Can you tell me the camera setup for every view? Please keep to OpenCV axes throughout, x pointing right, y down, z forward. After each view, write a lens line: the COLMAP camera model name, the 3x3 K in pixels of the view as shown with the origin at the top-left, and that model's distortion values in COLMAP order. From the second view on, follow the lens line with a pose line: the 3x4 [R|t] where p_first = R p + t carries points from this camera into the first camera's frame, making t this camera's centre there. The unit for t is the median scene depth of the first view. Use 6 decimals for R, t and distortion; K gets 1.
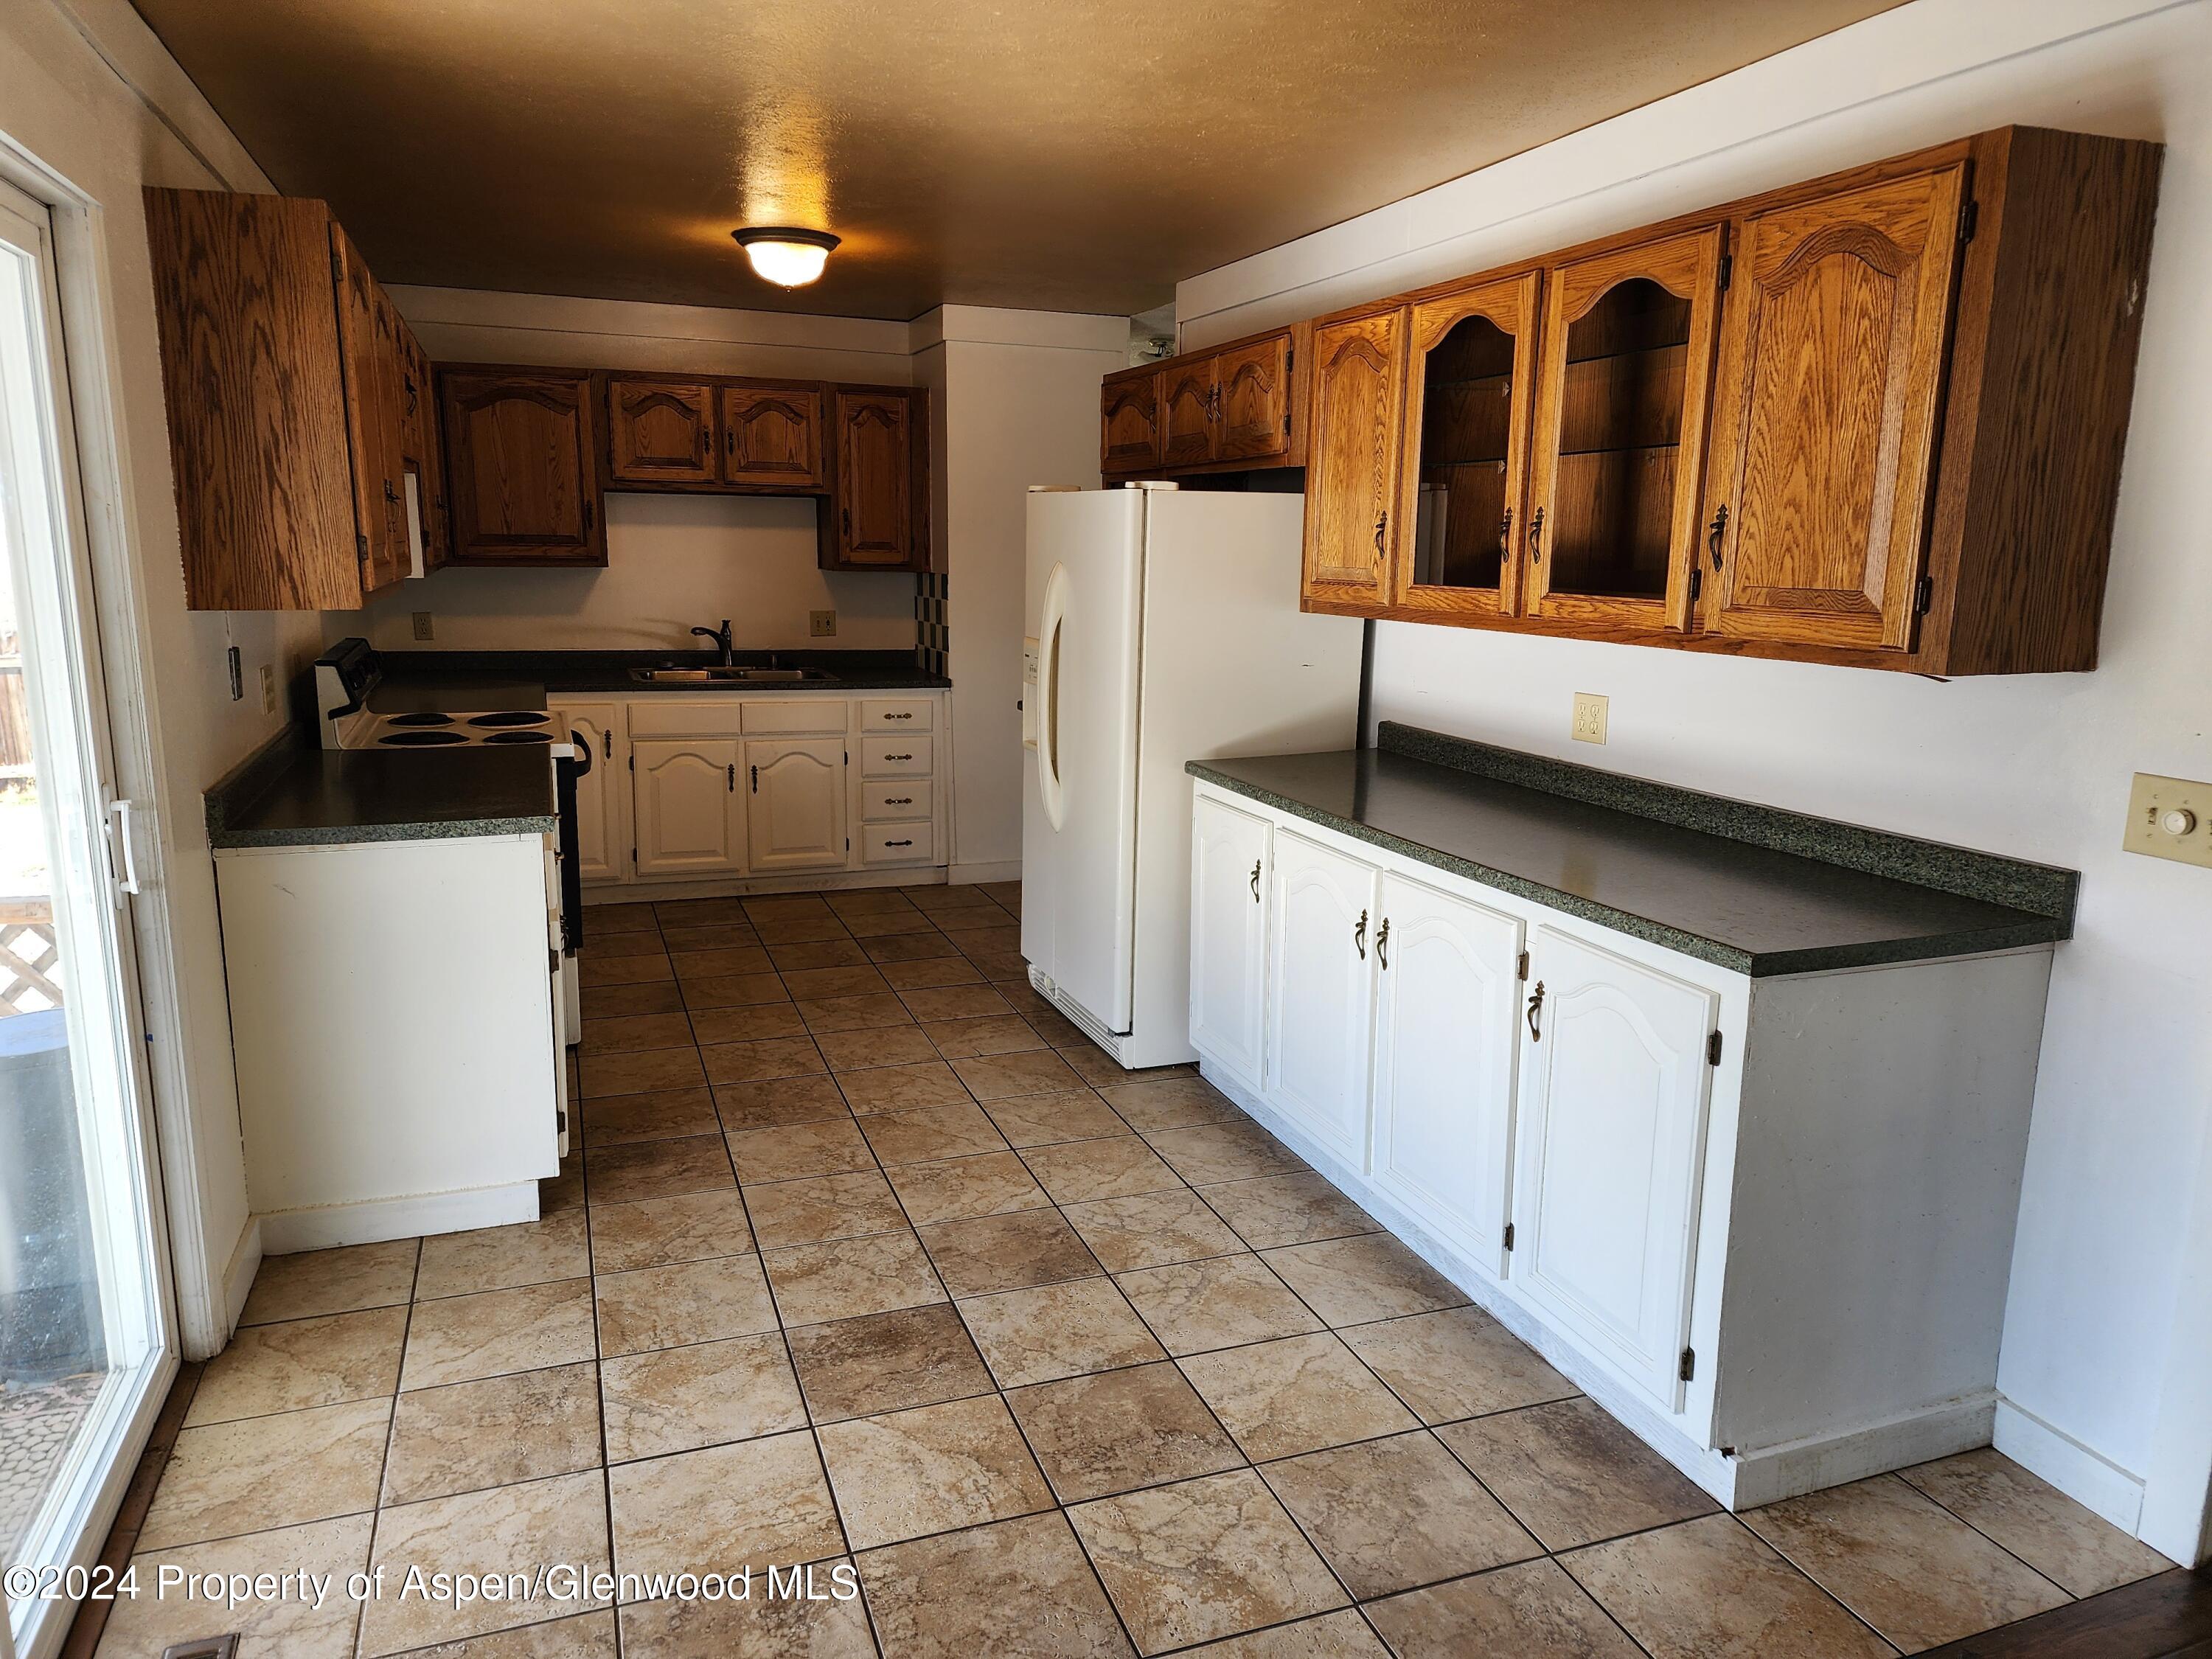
lens RADIAL K [[1481.6, 0, 1092.9], [0, 1481.6, 826.6], [0, 0, 1]] dist [0.069387, -0.063294]
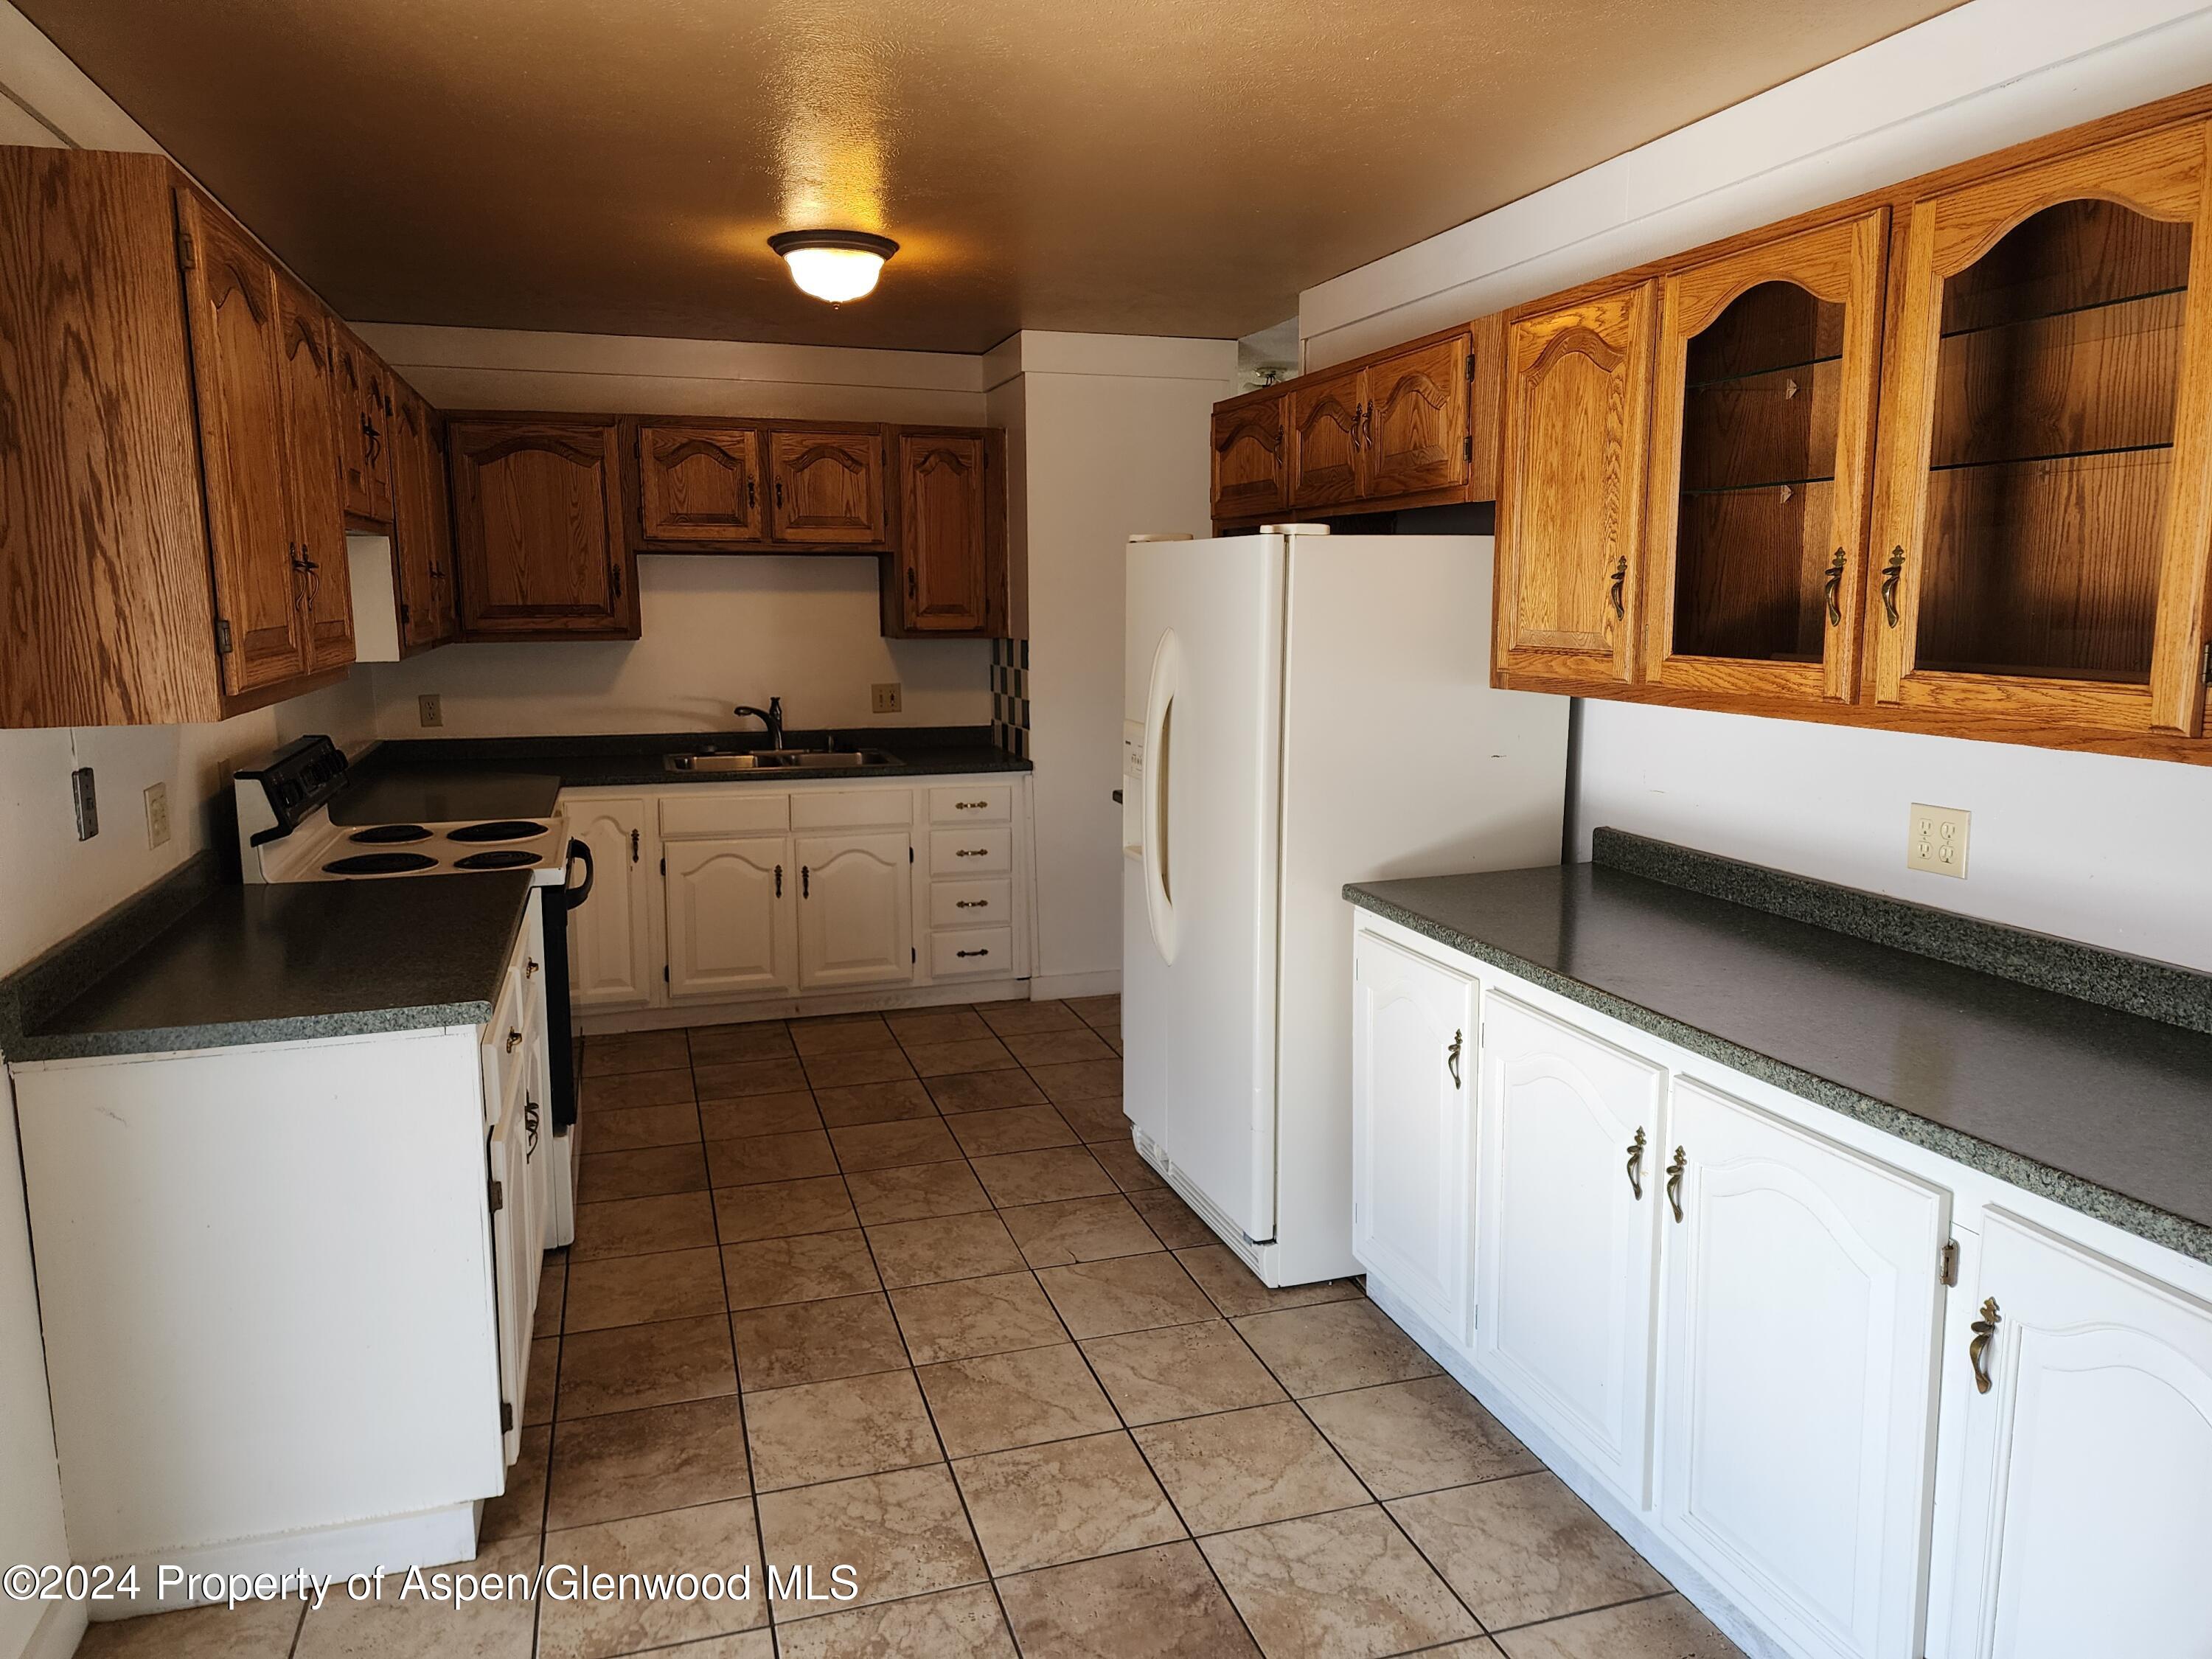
lens RADIAL K [[1481.6, 0, 1096.0], [0, 1481.6, 816.0], [0, 0, 1]] dist [0.069387, -0.063294]
pose [[0.998739, -0.010675, -0.049059, -0.027247], [0.008632, 0.999095, -0.041660, -0.050058], [0.049459, 0.041184, 0.997927, 0.231268]]
